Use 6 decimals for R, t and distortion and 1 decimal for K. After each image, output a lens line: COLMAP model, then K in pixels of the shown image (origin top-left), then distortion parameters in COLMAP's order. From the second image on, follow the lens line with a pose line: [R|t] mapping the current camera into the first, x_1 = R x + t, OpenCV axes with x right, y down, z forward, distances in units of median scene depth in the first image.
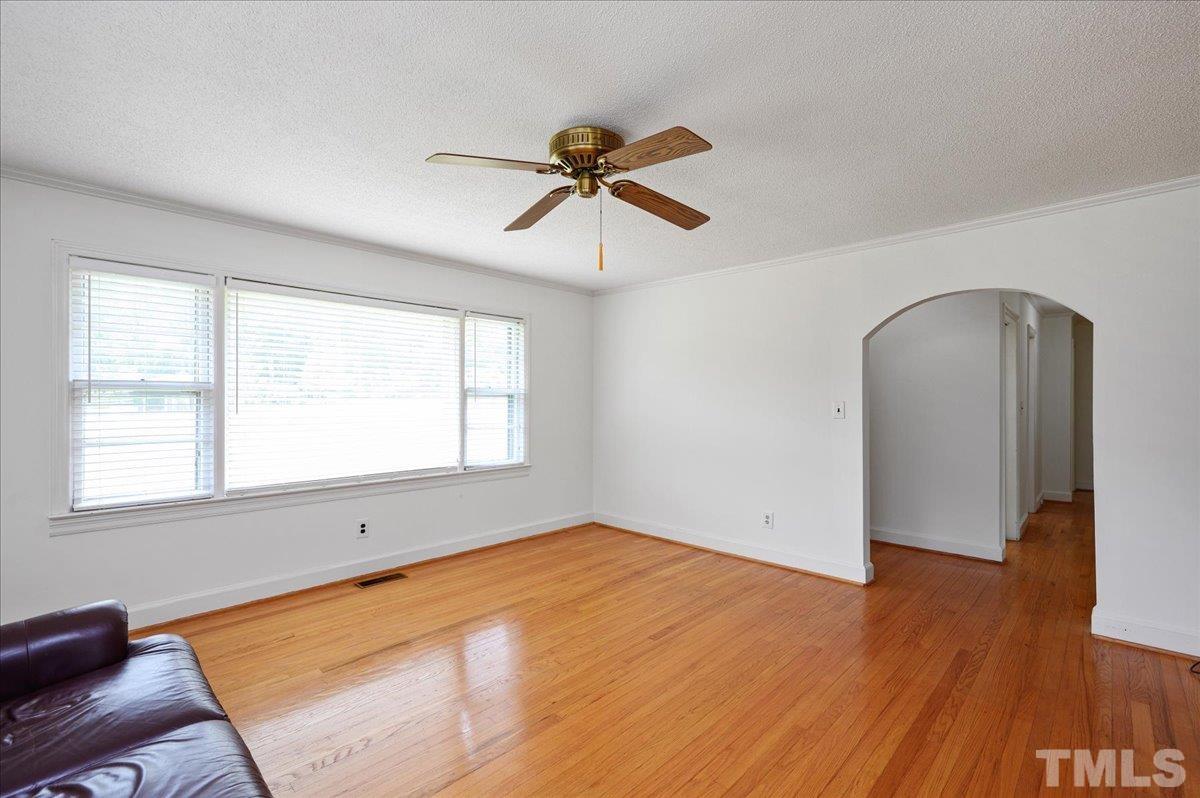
lens RADIAL K [[534.0, 0, 600.0], [0, 534.0, 399.0], [0, 0, 1]] dist [0.000228, 0.000251]
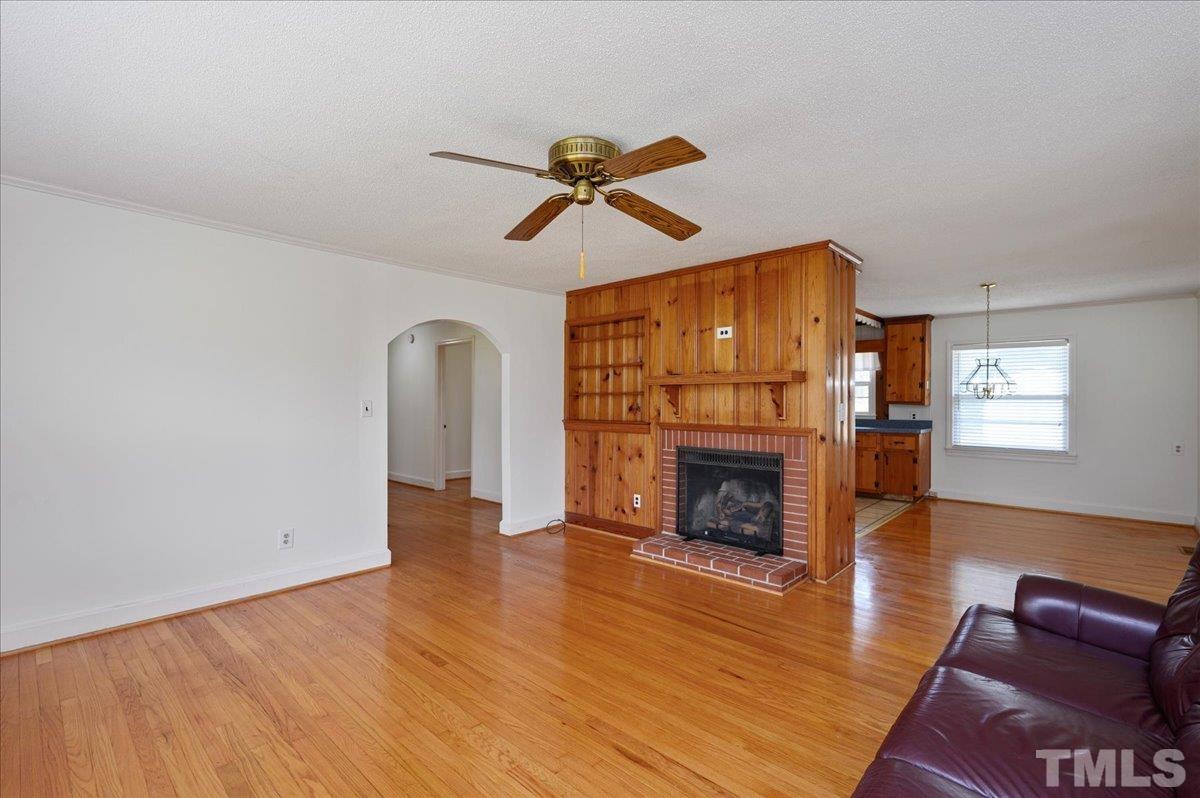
lens RADIAL K [[534.0, 0, 600.0], [0, 534.0, 399.0], [0, 0, 1]] dist [0.000228, 0.000251]
pose [[-0.027639, 0.003238, 0.999613, -0.614858], [-0.005899, 0.999977, -0.003402, 0.002492], [-0.999601, -0.005991, -0.027619, 0.579796]]
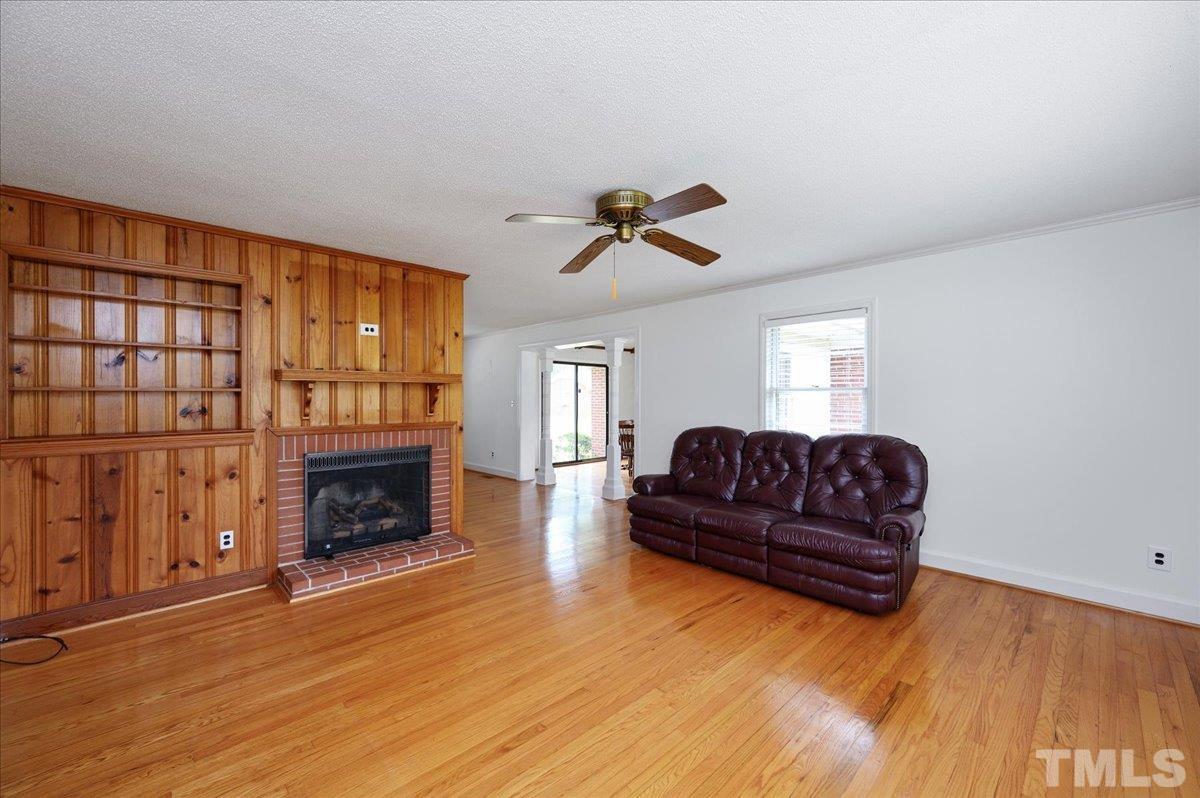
lens RADIAL K [[477.1, 0, 600.0], [0, 477.1, 399.0], [0, 0, 1]] dist [0.000713, 0.000281]
pose [[-0.999180, 0.001864, 0.040440, -0.006472], [0.001806, 0.999997, -0.001460, 0.002040], [-0.040443, -0.001385, -0.999181, 1.251936]]
